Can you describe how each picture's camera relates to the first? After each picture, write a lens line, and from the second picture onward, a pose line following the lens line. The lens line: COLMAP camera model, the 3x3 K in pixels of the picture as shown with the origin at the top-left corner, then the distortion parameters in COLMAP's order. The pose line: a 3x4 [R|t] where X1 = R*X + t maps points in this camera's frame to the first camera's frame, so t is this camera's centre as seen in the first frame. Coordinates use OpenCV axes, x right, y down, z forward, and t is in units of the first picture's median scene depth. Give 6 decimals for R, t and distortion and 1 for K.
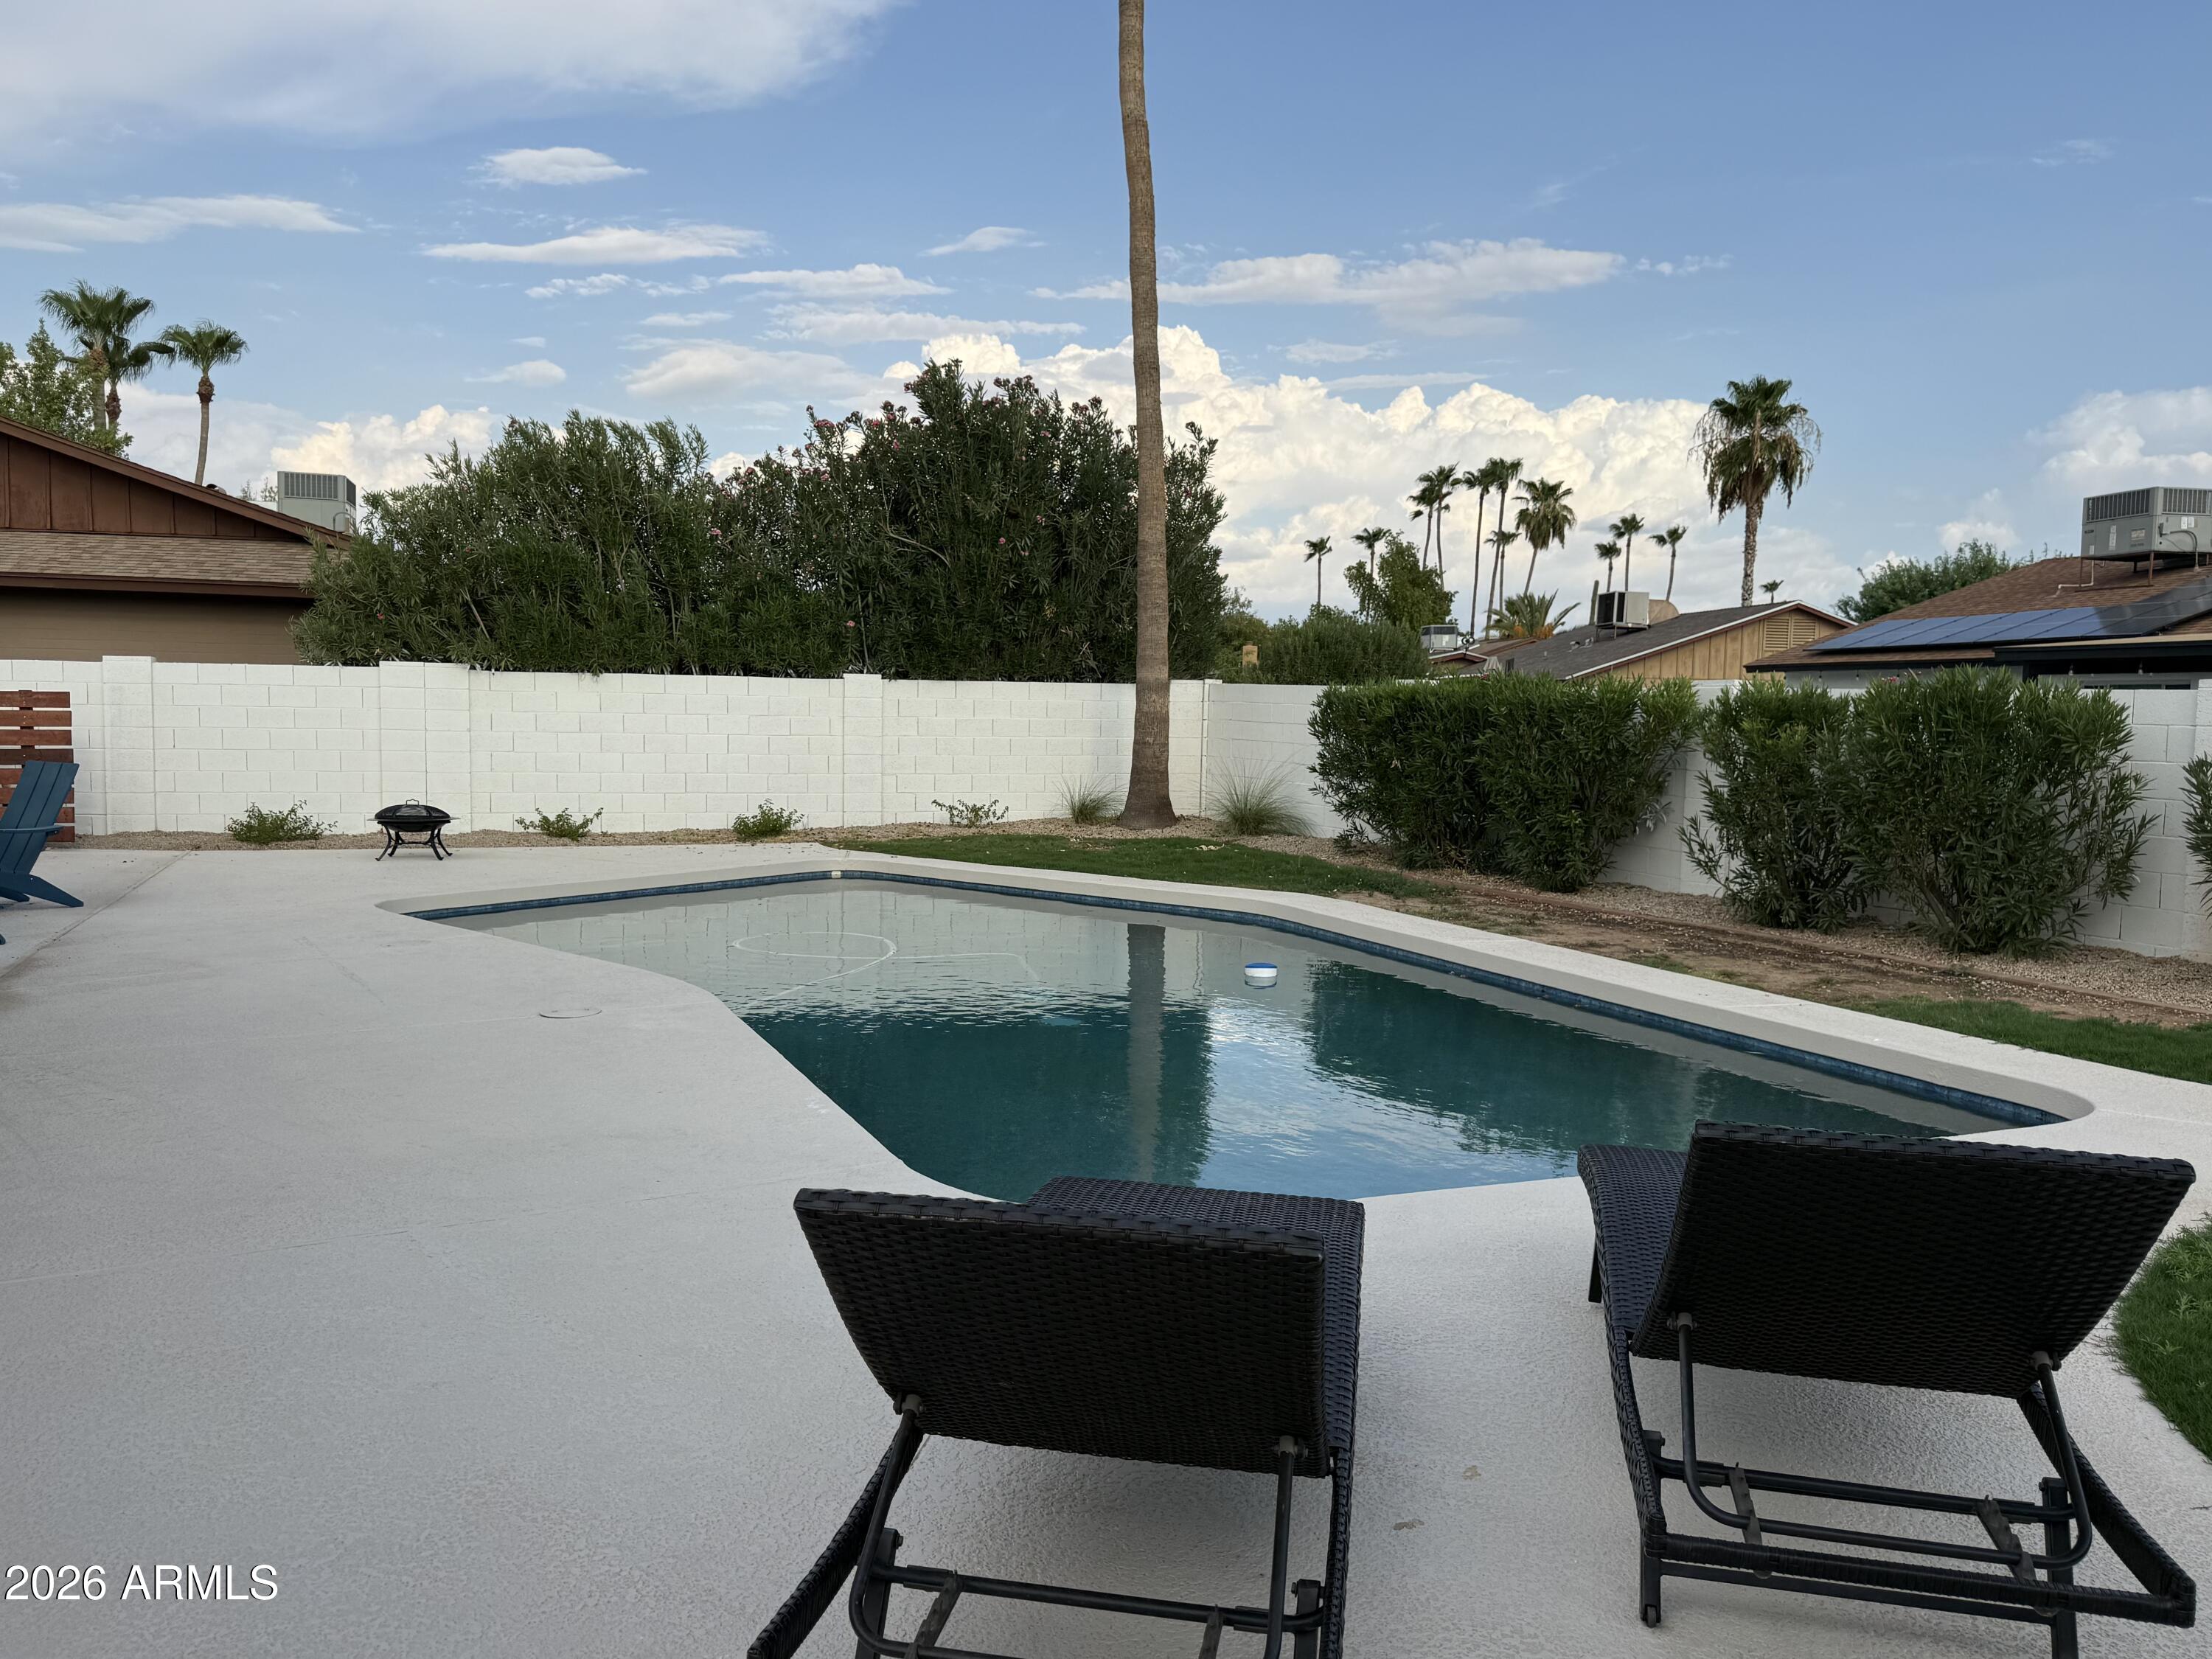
lens RADIAL K [[1674.6, 0, 1102.9], [0, 1674.6, 839.8], [0, 0, 1]] dist [0.005812, -0.005253]
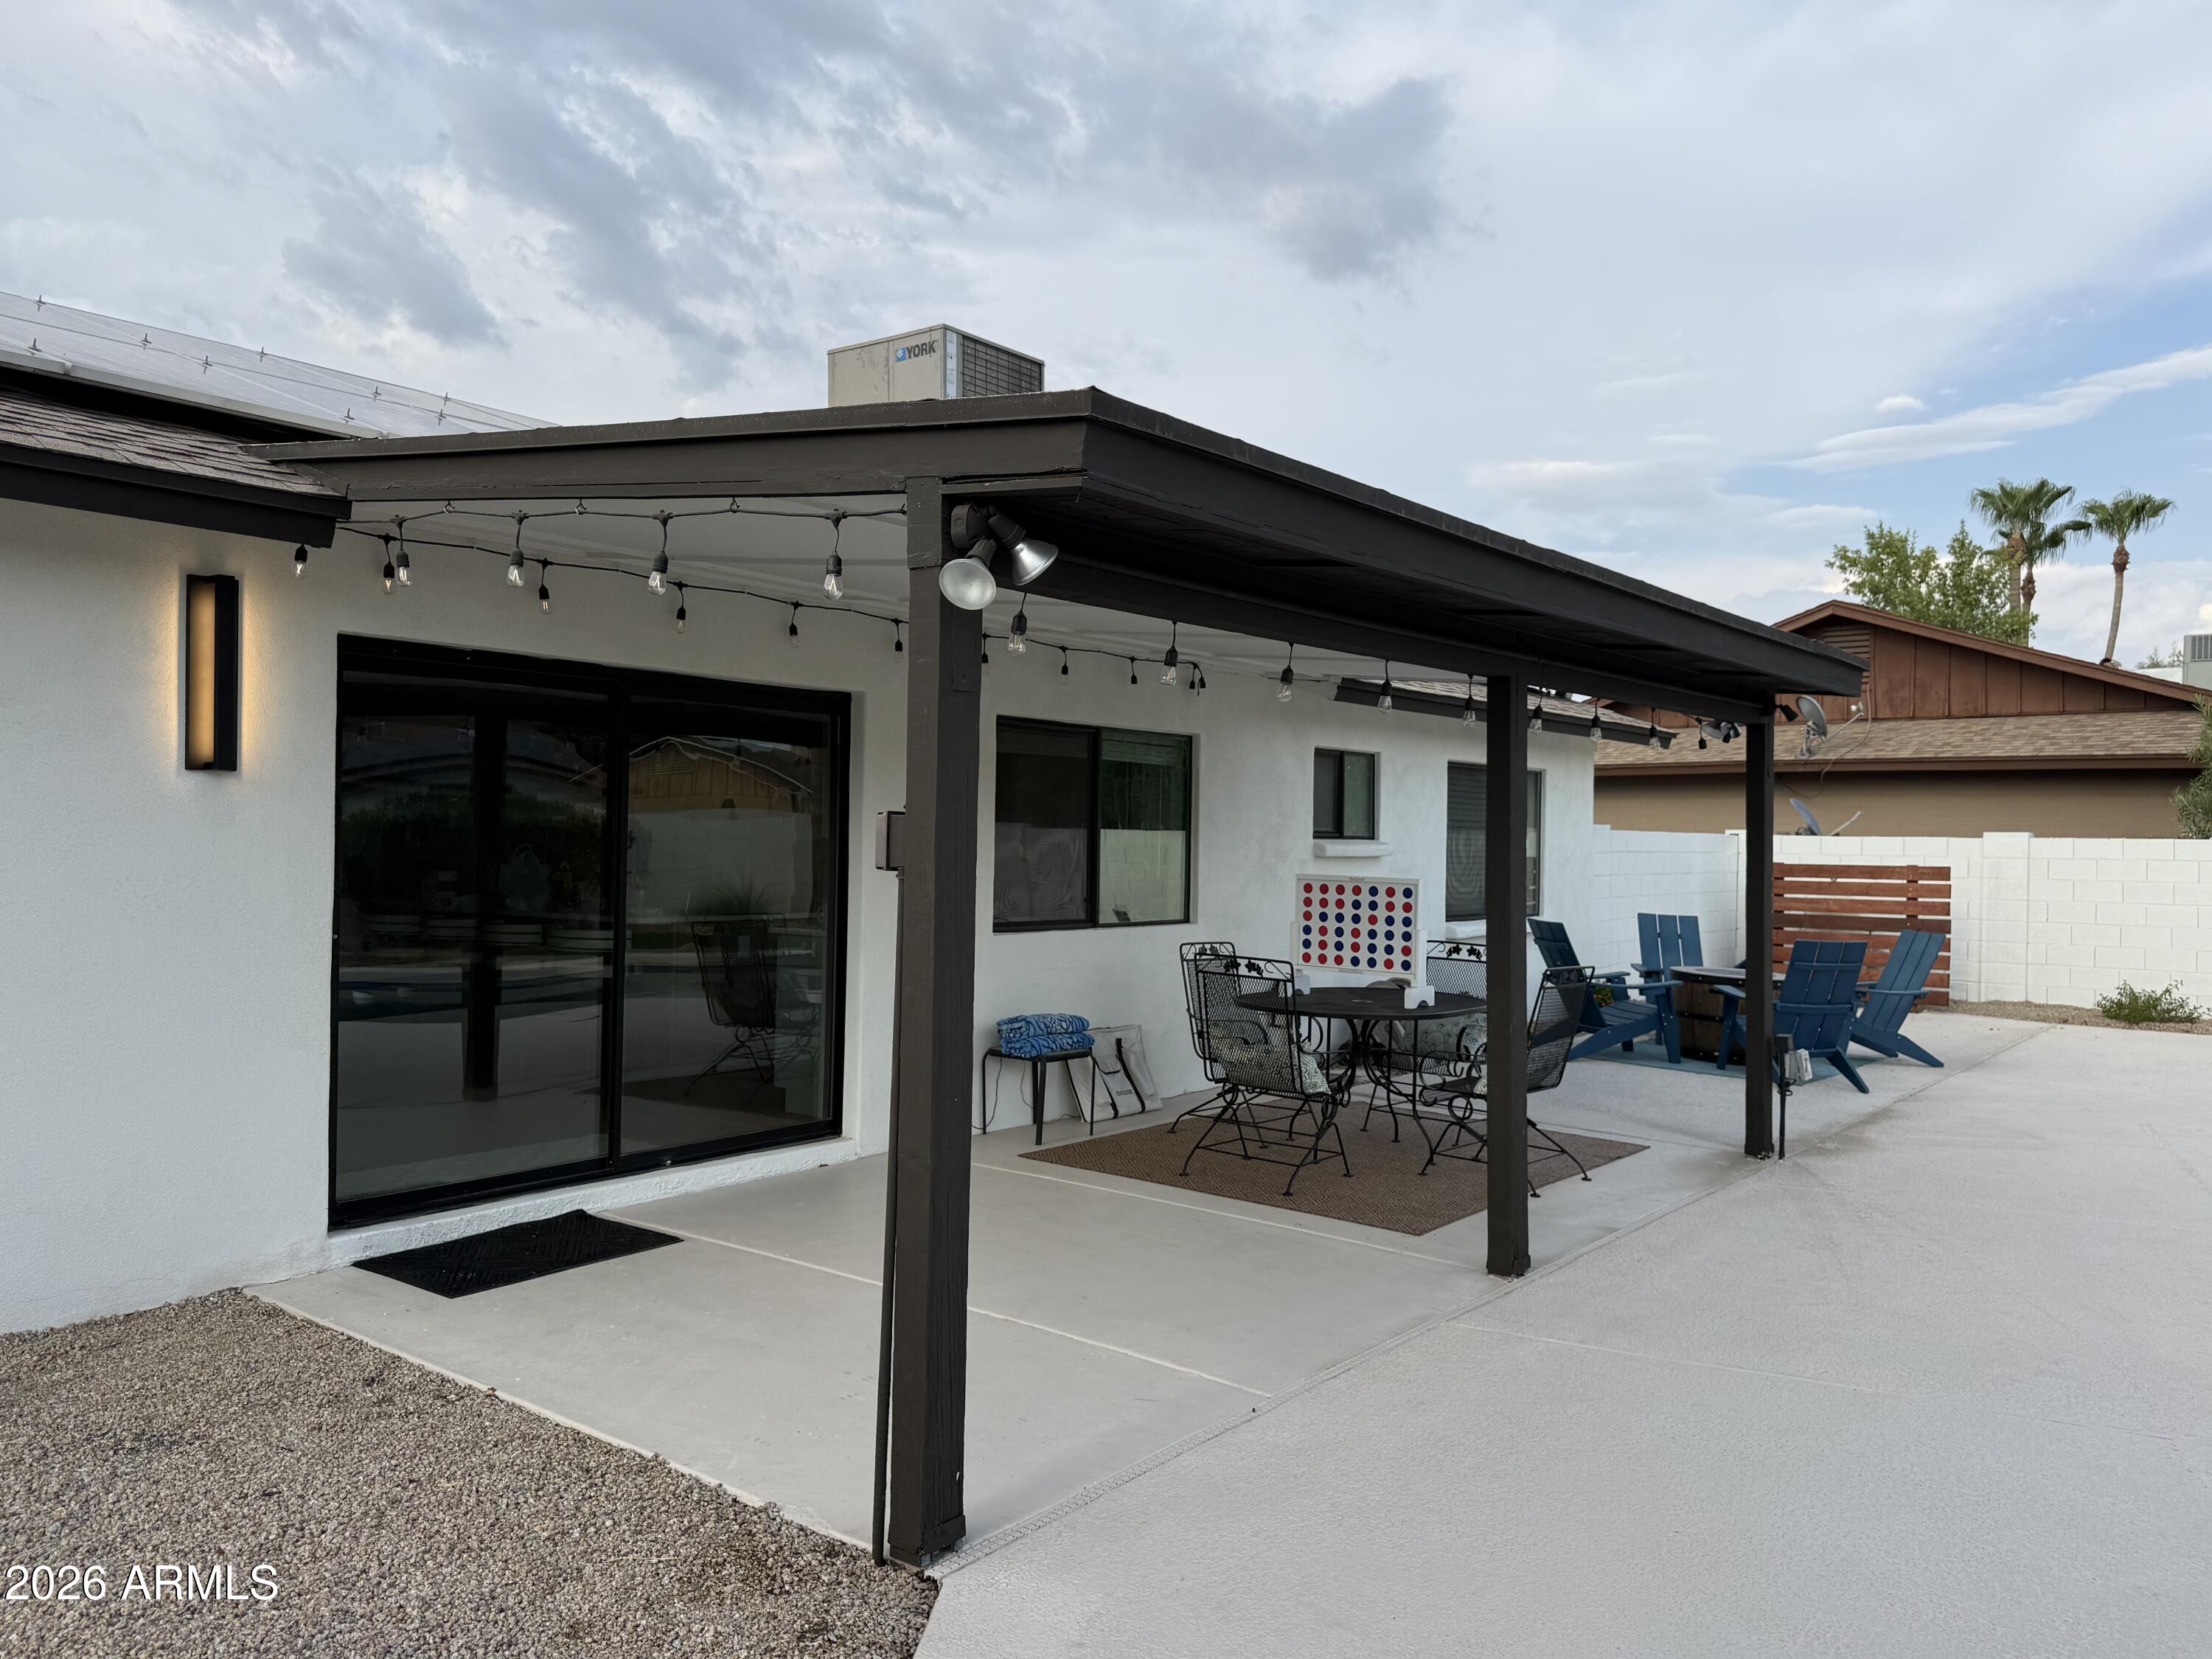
lens RADIAL K [[1674.6, 0, 1102.9], [0, 1674.6, 839.8], [0, 0, 1]] dist [0.005812, -0.005253]
pose [[0.511430, -0.010197, -0.859265, 0.027051], [-0.076300, 0.995441, -0.057226, -0.001960], [0.855931, 0.094829, 0.508320, -0.012905]]
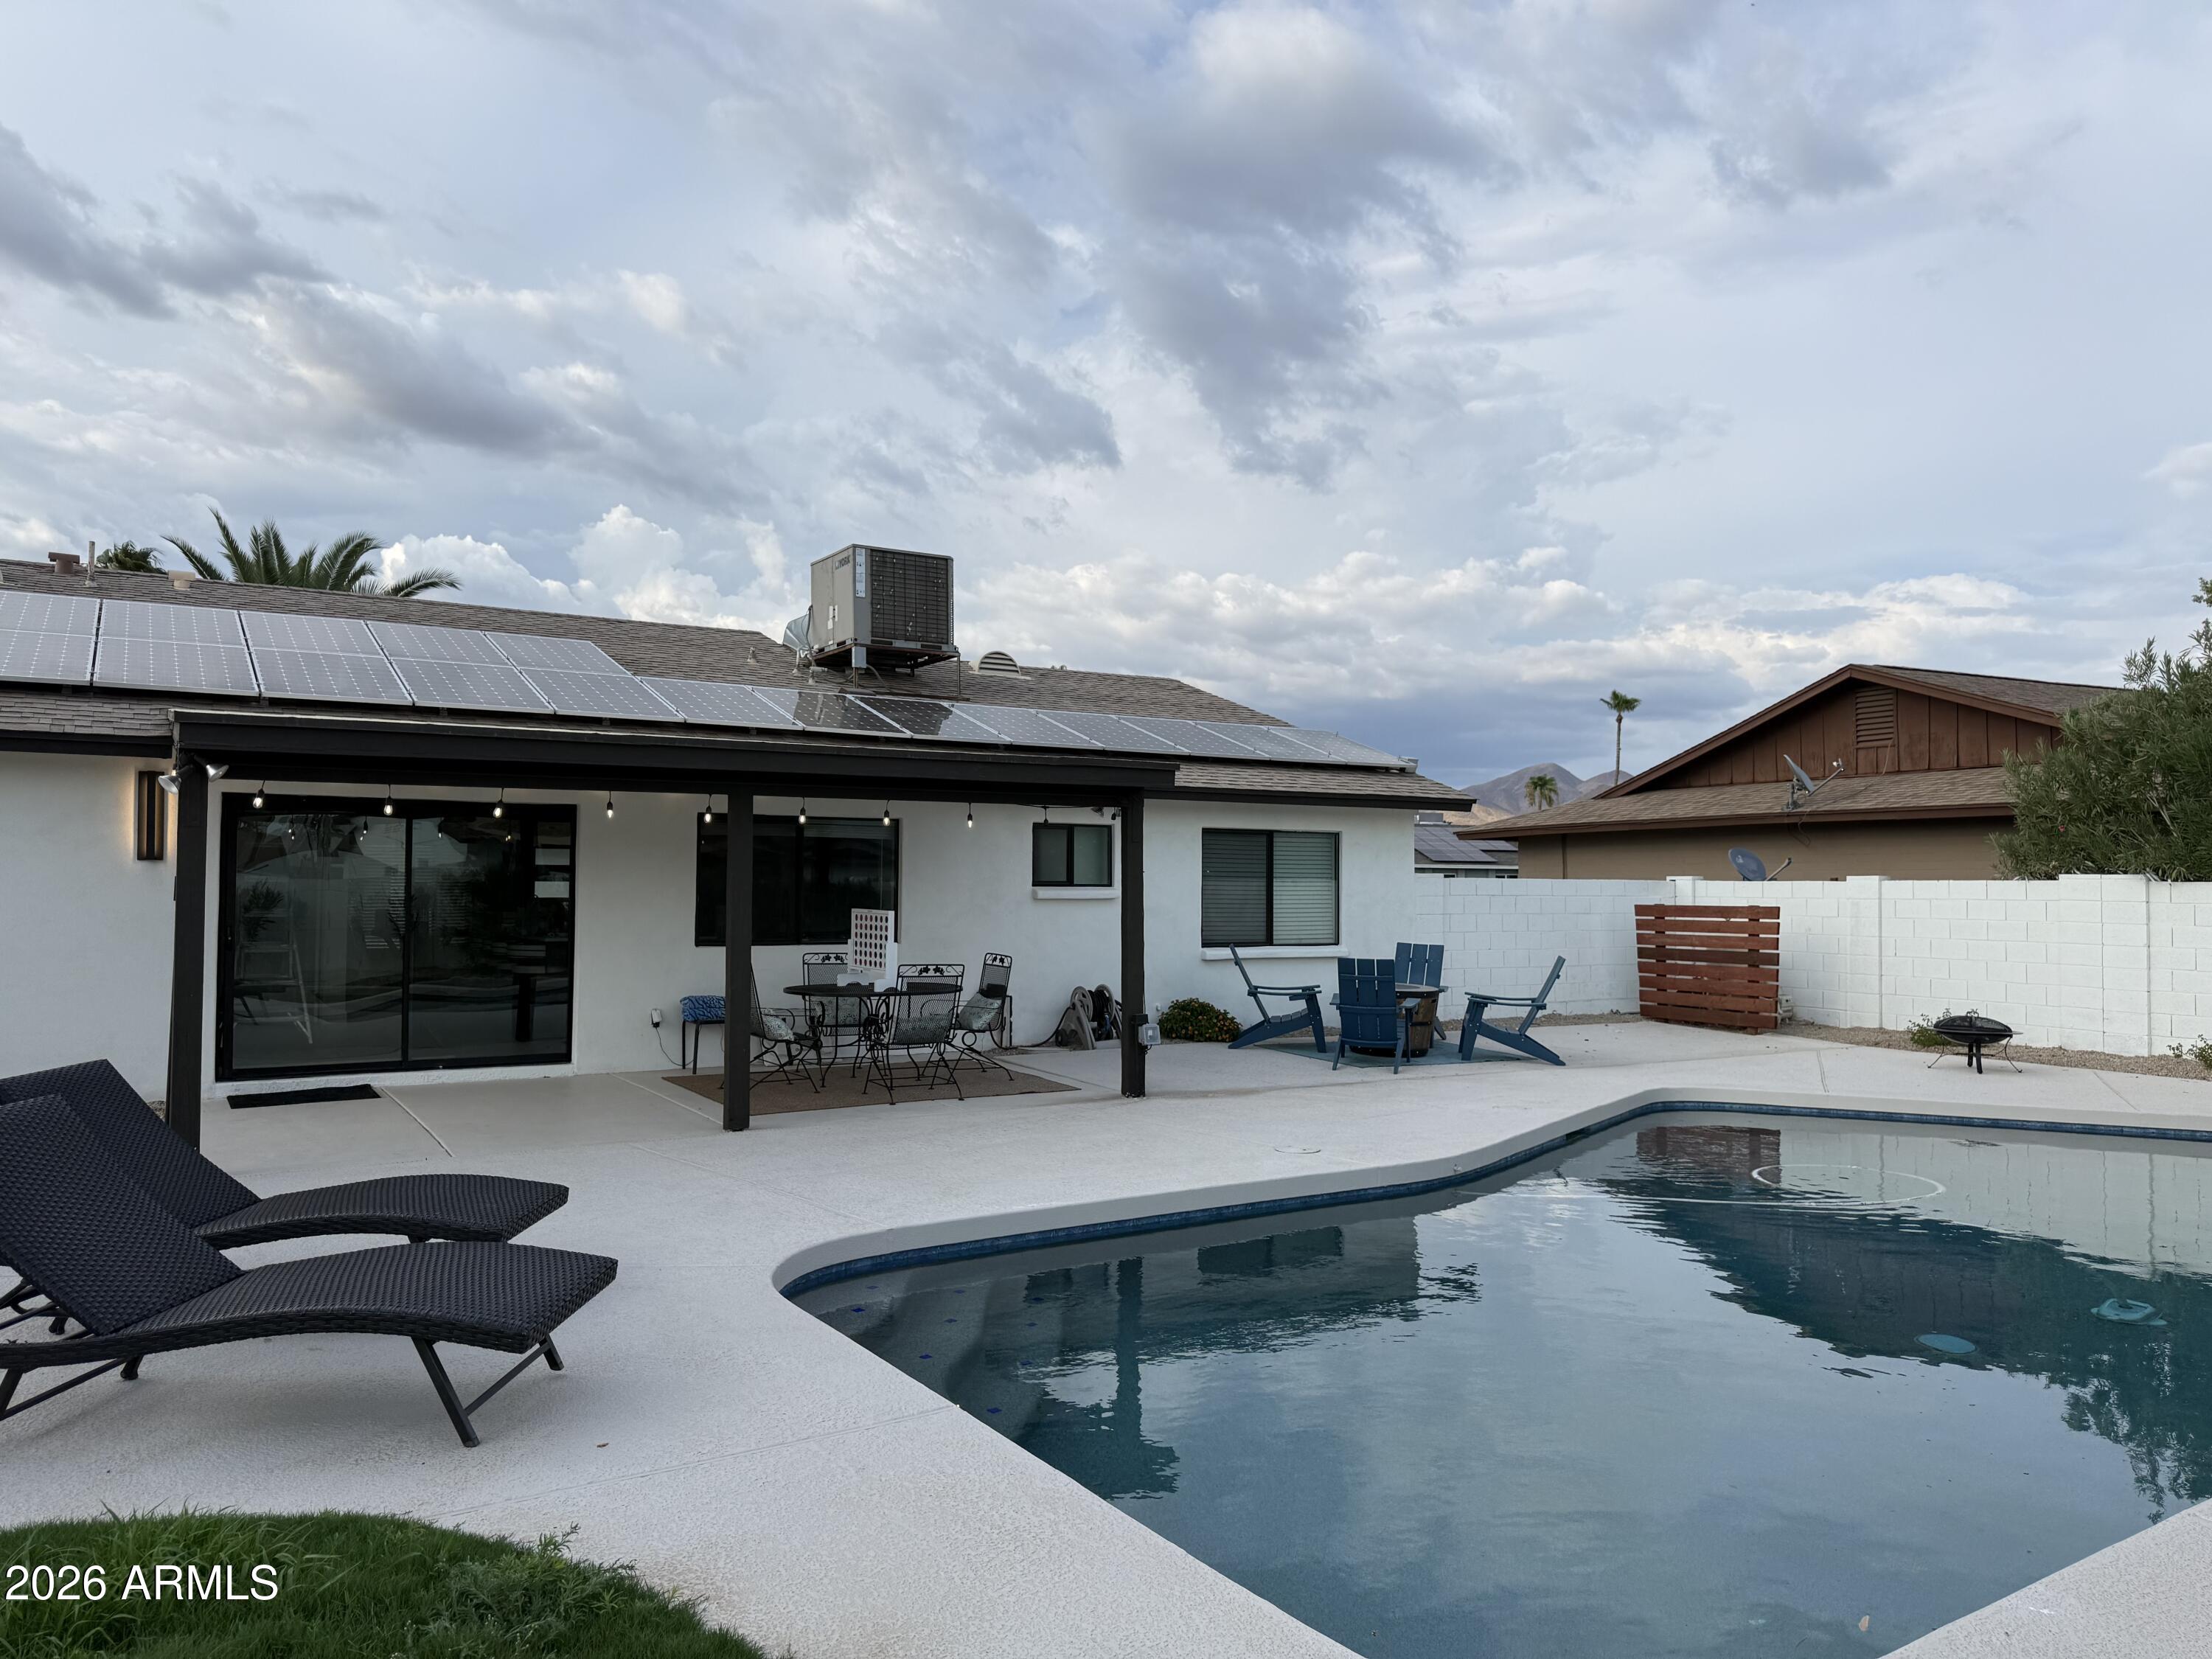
lens RADIAL K [[1539.2, 0, 1106.0], [0, 1539.2, 829.5], [0, 0, 1]] dist [-0.006268, -0.001802]
pose [[0.168093, -0.053348, -0.984327, 0.363110], [-0.083940, 0.994133, -0.068214, -0.023146], [0.982191, 0.094090, 0.162628, 0.289656]]
